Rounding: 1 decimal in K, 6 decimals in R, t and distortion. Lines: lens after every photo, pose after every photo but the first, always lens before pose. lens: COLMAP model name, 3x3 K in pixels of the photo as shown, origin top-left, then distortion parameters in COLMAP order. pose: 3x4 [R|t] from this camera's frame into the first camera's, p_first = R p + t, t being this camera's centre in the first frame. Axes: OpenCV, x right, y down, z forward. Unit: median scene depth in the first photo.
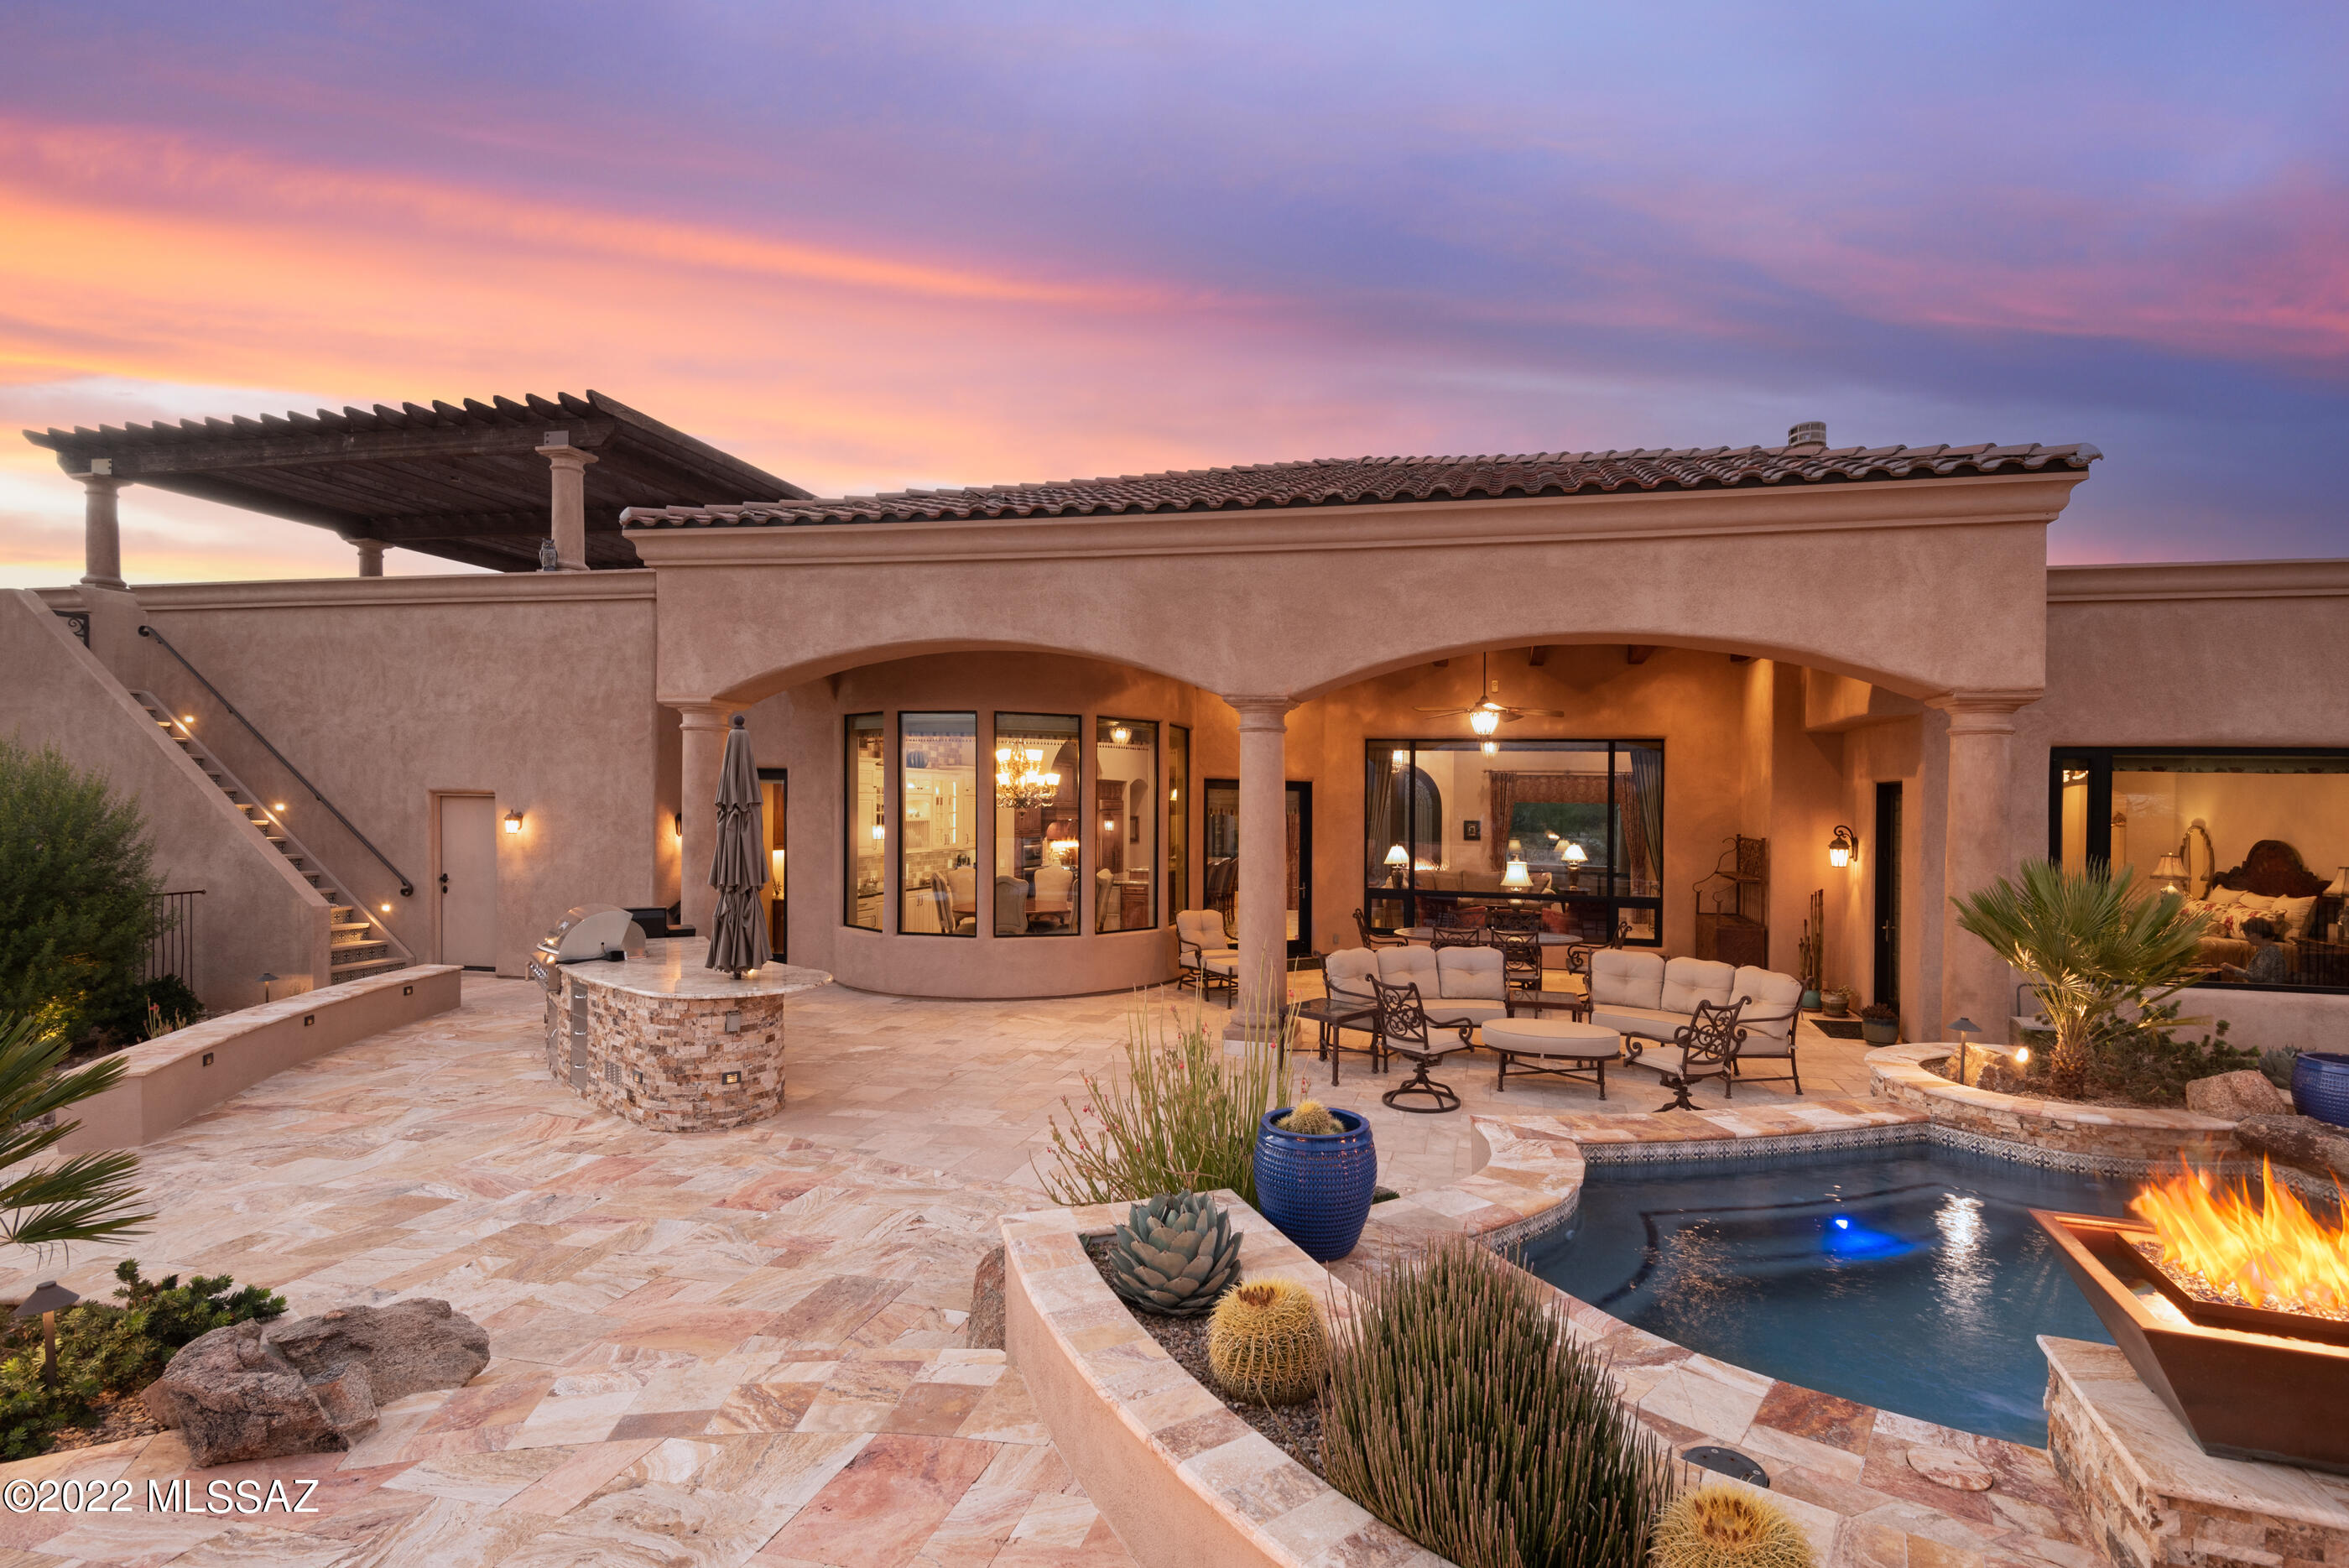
lens RADIAL K [[1086.1, 0, 1219.6], [0, 1086.1, 776.4], [0, 0, 1]] dist [0.032839, -0.023208]
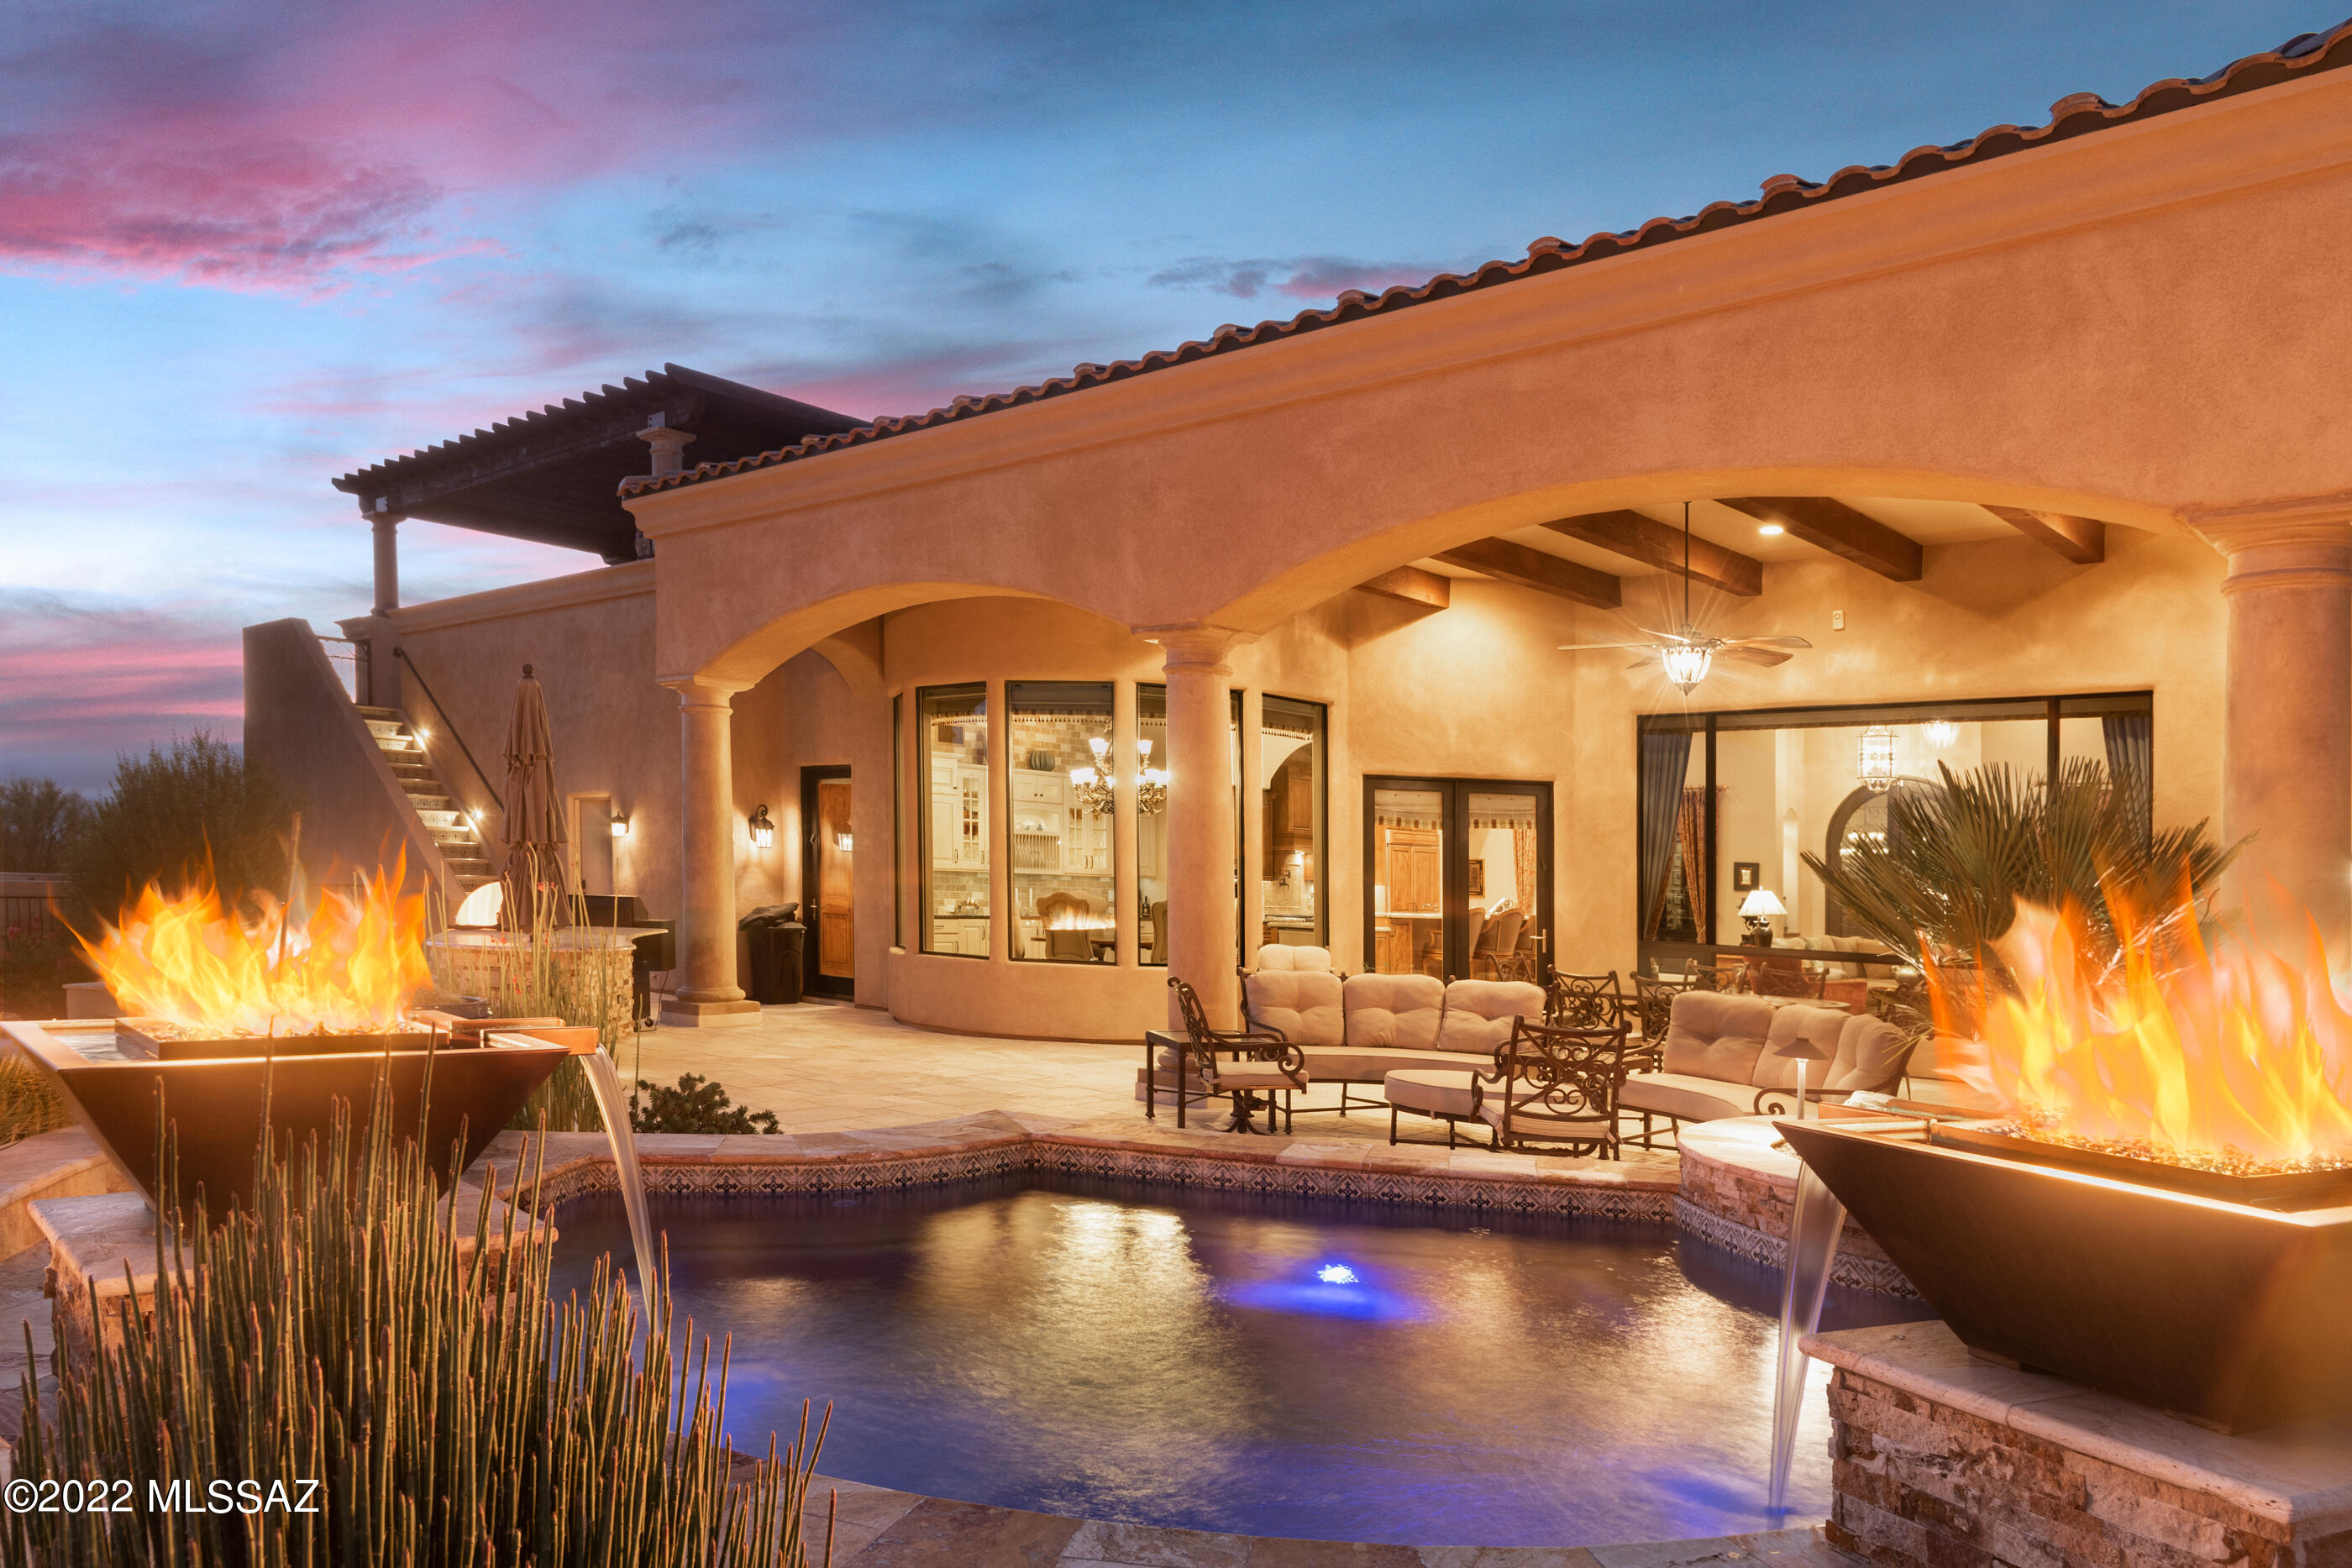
lens RADIAL K [[1545.6, 0, 1181.1], [0, 1545.6, 857.9], [0, 0, 1]] dist [-0.000667, 0.001038]
pose [[0.866453, 0.004157, -0.499242, 0.464952], [-0.006883, 0.999970, -0.003619, 0.072670], [0.499212, 0.006572, 0.866455, 0.075116]]
